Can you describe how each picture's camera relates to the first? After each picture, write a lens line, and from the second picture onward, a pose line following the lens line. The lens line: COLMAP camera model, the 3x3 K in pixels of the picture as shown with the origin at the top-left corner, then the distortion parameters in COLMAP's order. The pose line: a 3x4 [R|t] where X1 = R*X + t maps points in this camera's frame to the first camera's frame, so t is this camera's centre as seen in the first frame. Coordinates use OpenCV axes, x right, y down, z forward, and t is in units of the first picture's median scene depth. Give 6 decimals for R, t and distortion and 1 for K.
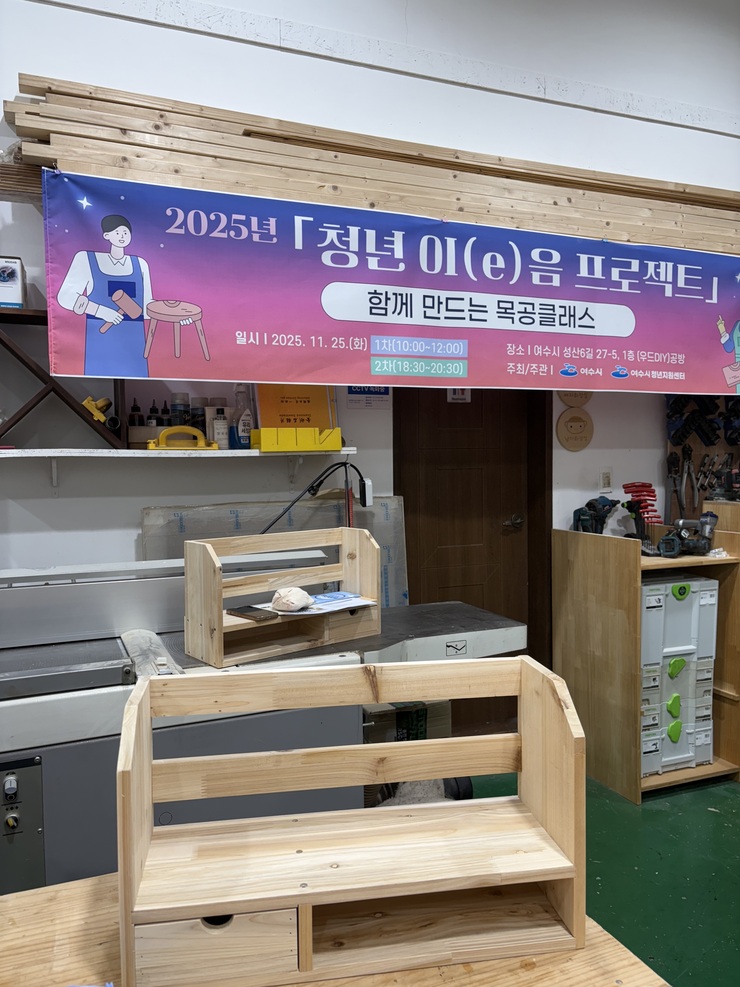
lens RADIAL K [[738.4, 0, 373.7], [0, 738.4, 492.0], [0, 0, 1]] dist [0.012903, -0.004103]
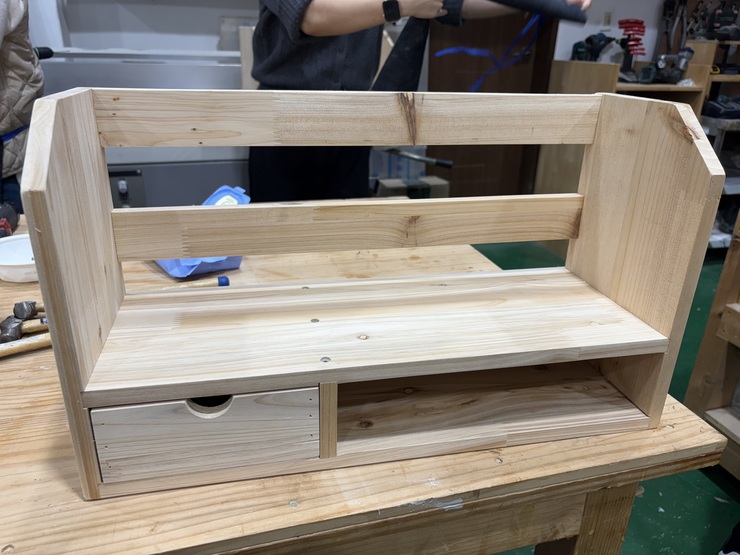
lens RADIAL K [[553.6, 0, 370.0], [0, 553.6, 277.5], [0, 0, 1]] dist [0.012903, -0.004103]
pose [[0.997400, 0.015801, 0.070313, -0.085781], [-0.038911, 0.939306, 0.340868, 0.246519], [-0.060660, -0.342717, 0.937478, 0.474370]]
